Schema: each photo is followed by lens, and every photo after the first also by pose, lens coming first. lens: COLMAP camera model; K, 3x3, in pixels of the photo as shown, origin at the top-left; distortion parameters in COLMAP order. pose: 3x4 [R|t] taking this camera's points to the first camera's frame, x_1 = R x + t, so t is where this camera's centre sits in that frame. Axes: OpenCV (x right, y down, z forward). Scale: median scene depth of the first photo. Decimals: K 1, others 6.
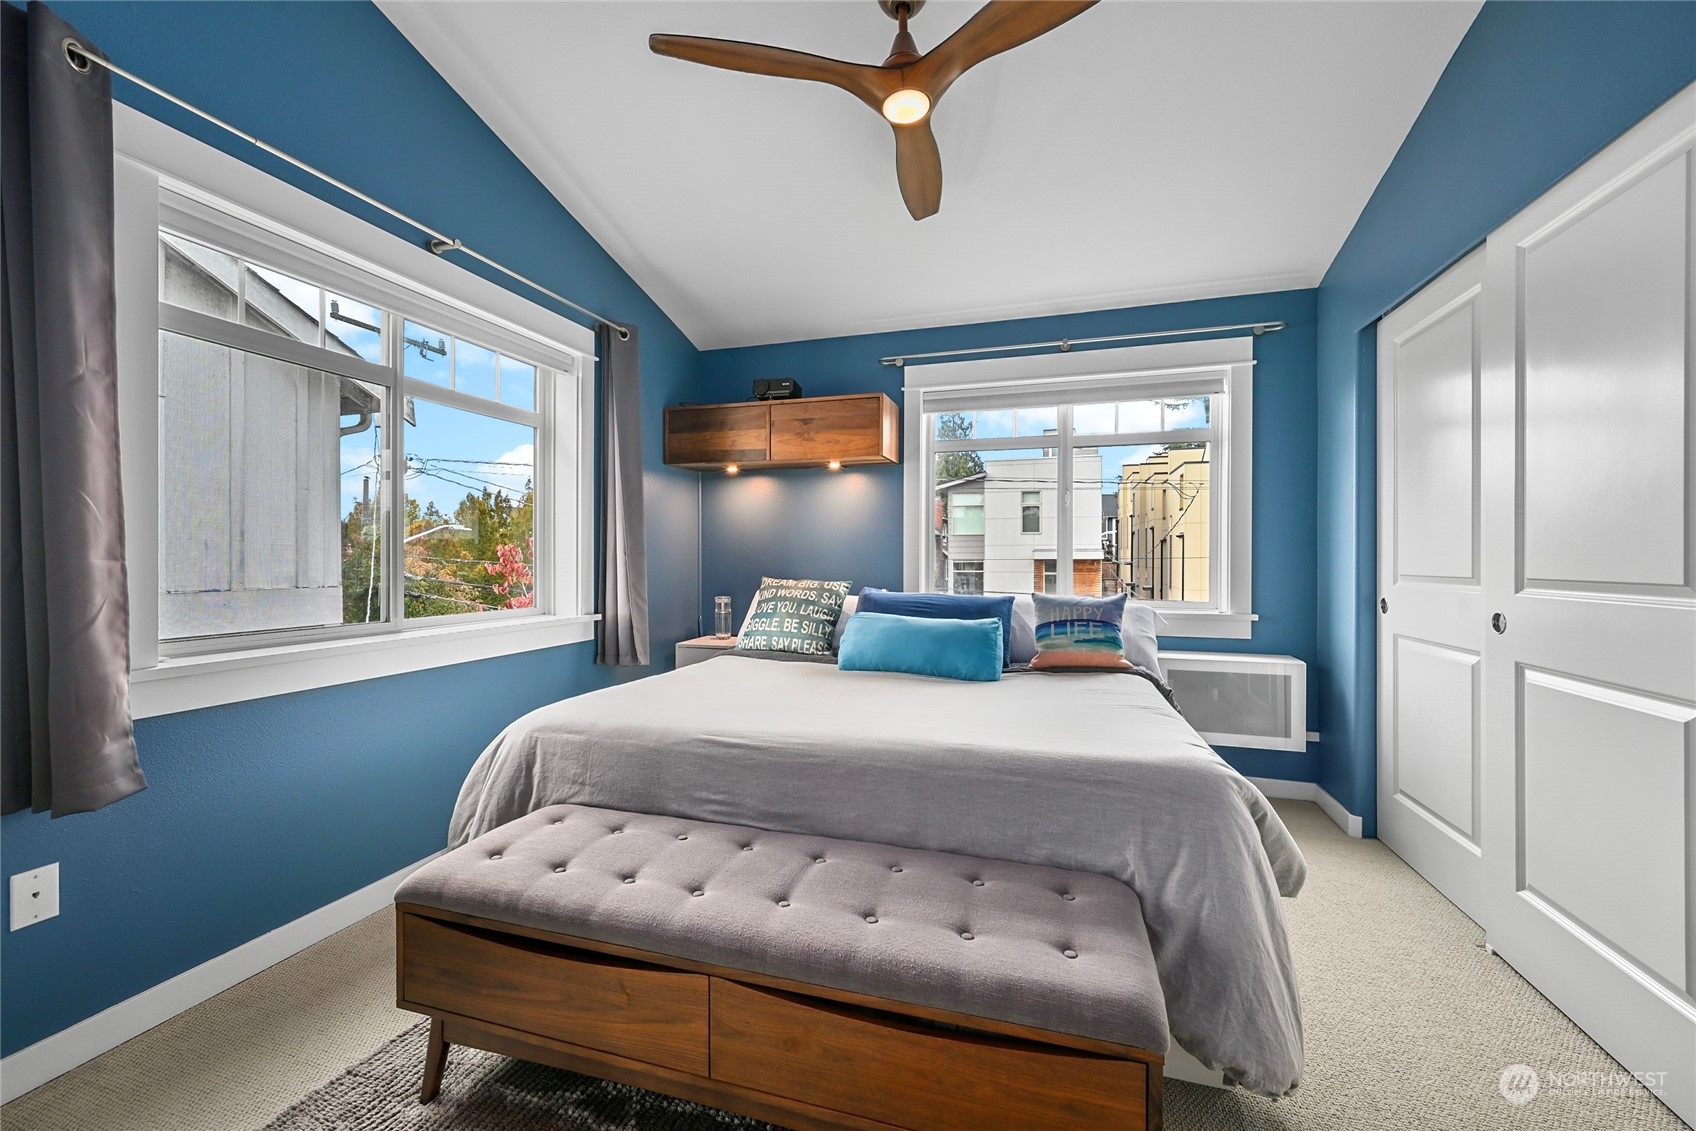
lens RADIAL K [[678.4, 0, 846.1], [0, 678.4, 563.0], [0, 0, 1]] dist [0.000674, 0.000387]
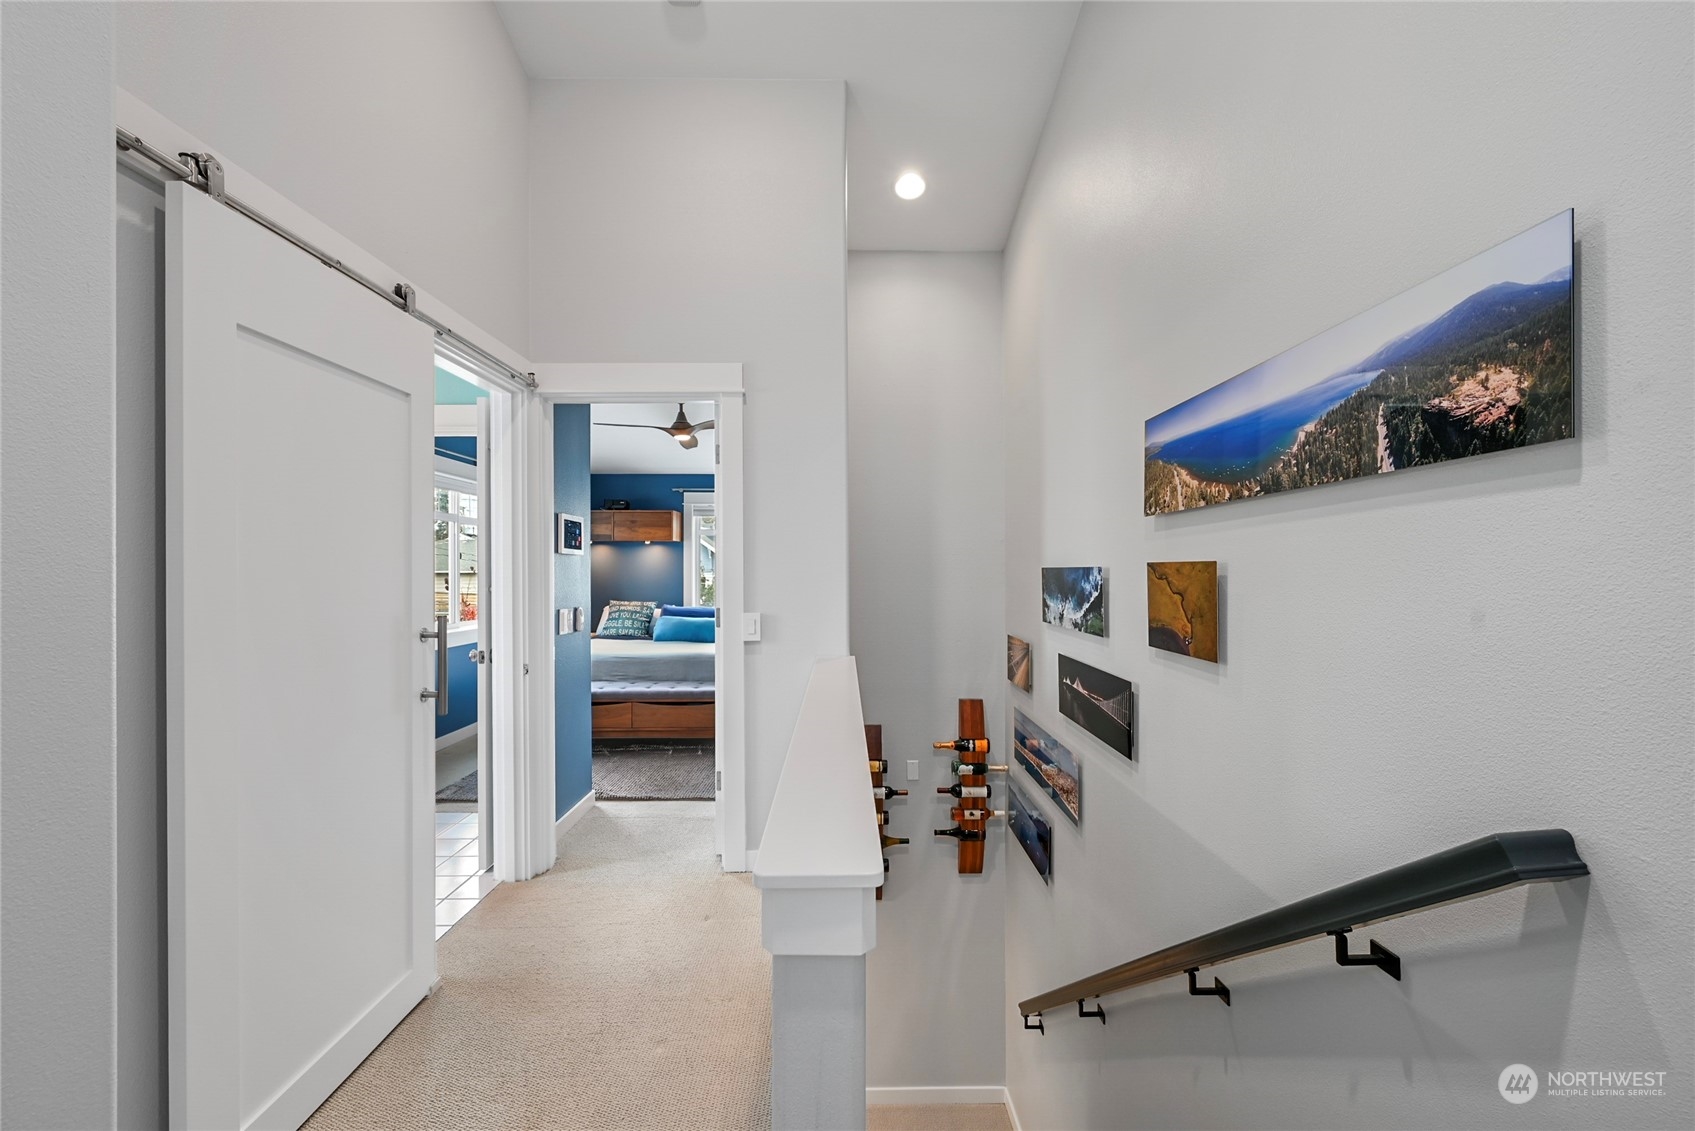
lens RADIAL K [[723.3, 0, 847.8], [0, 723.3, 571.2], [0, 0, 1]] dist [0.000398, -0.000031]
pose [[0.955230, -0.003640, 0.295843, -0.092332], [0.004982, 0.999980, -0.003781, -0.055868], [-0.295823, 0.005086, 0.955229, -1.303933]]
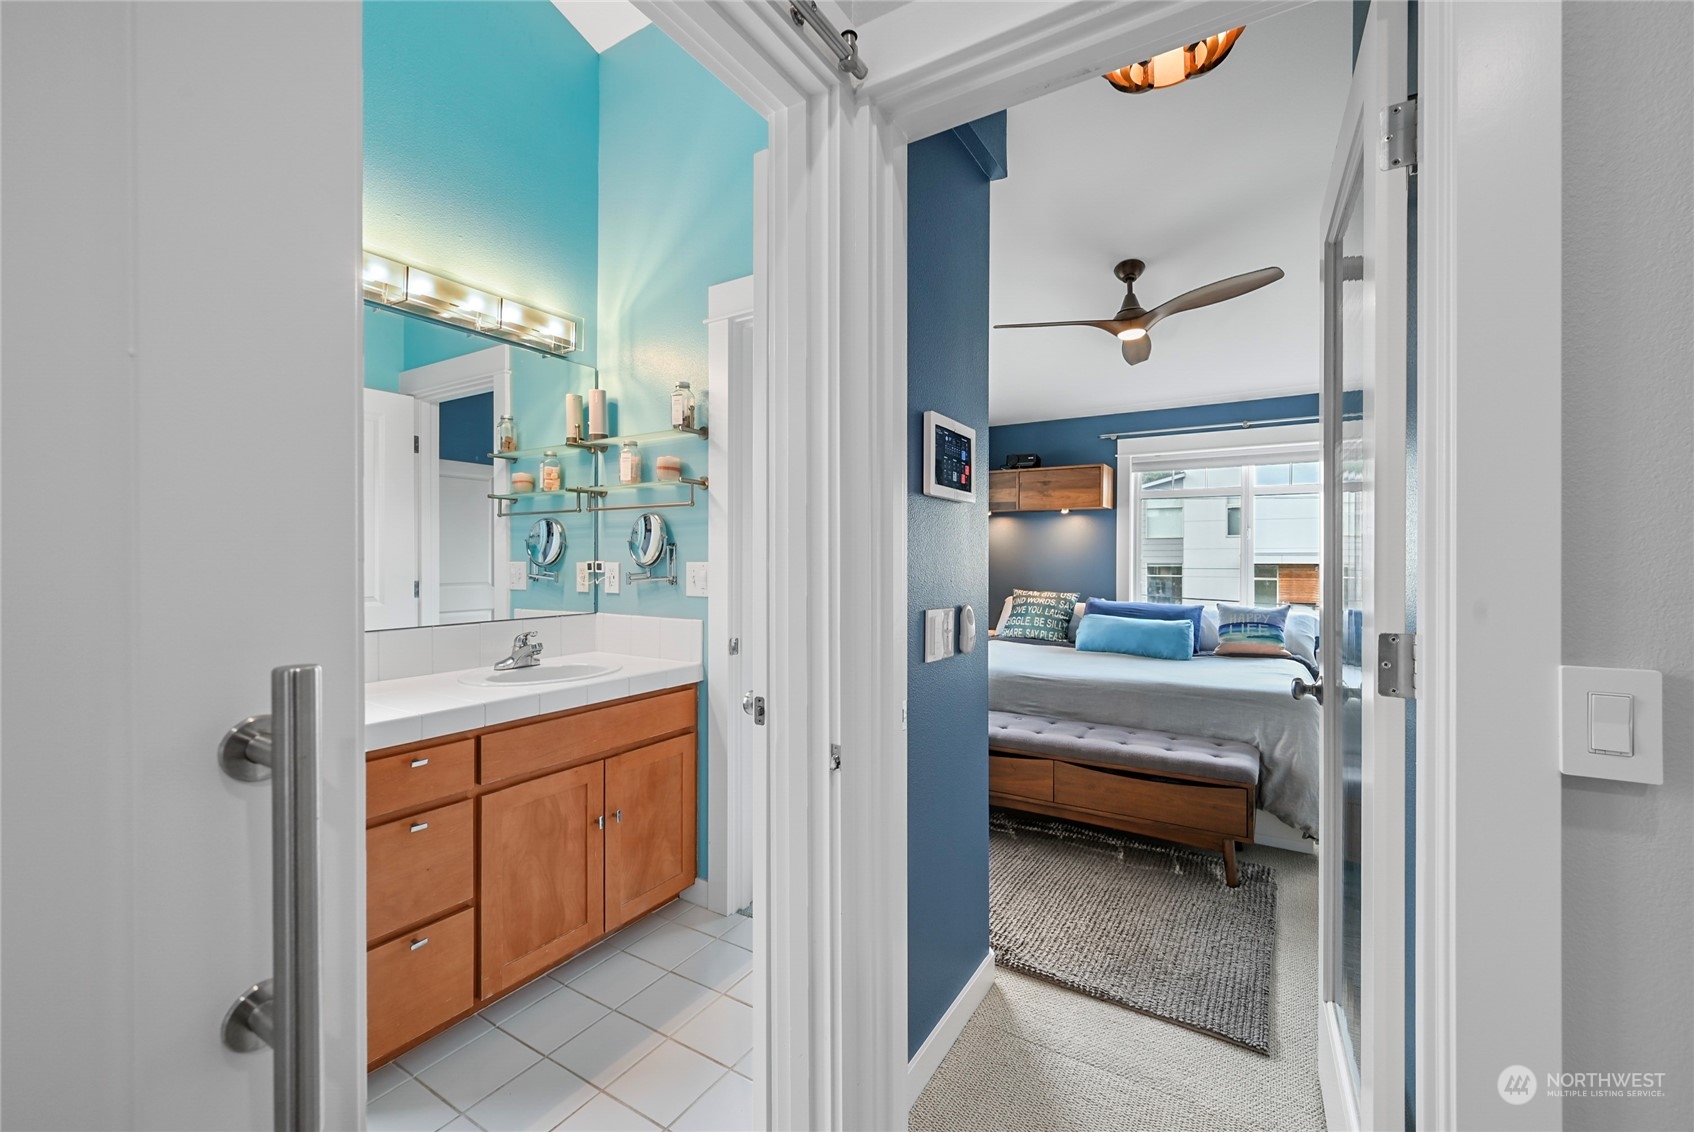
lens RADIAL K [[694.1, 0, 815.9], [0, 694.1, 561.7], [0, 0, 1]] dist [-0.000340, -0.000231]
pose [[0.959376, 0.000824, -0.282130, -0.119775], [-0.001361, 0.999998, -0.001706, -0.038587], [0.282127, 0.002021, 0.959375, -0.617336]]
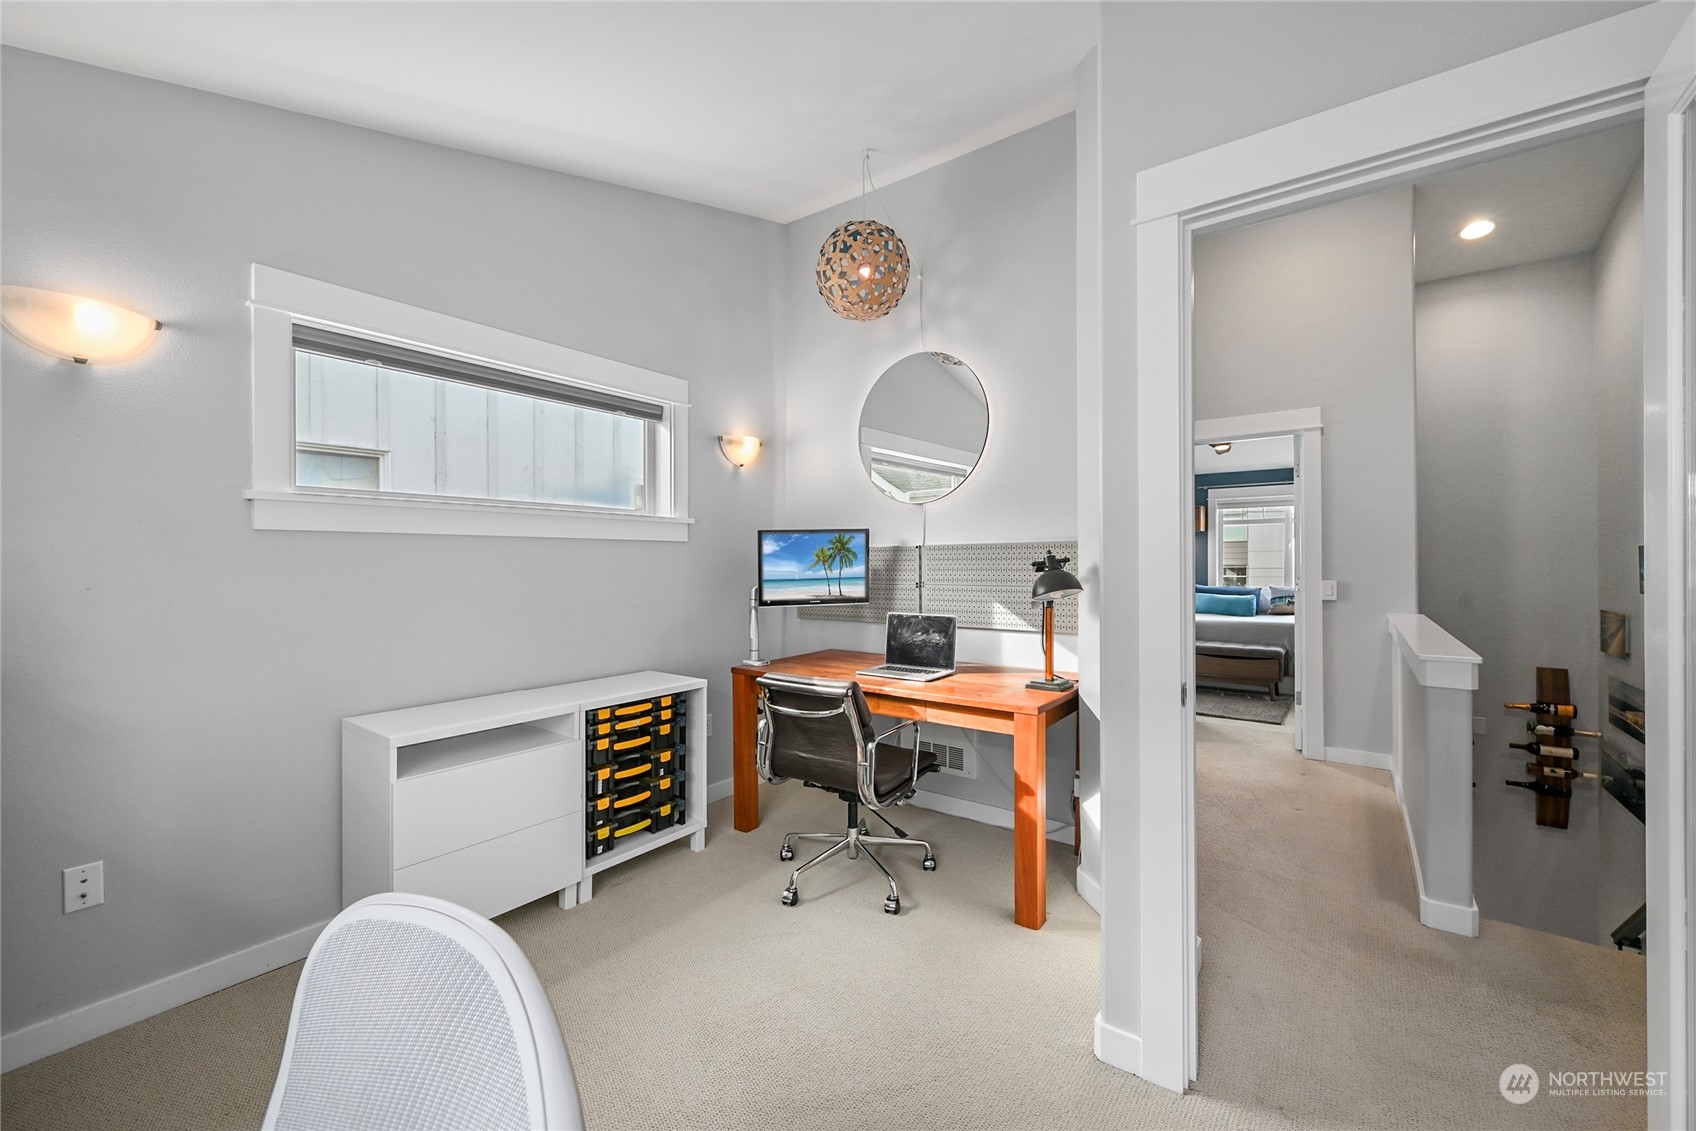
lens RADIAL K [[695.0, 0, 816.9], [0, 695.0, 561.2], [0, 0, 1]] dist [-0.000340, -0.000231]
pose [[0.937944, -0.004297, -0.346759, -0.397130], [0.002071, 0.999975, -0.006791, -0.034158], [0.346779, 0.005652, 0.937930, -1.948167]]
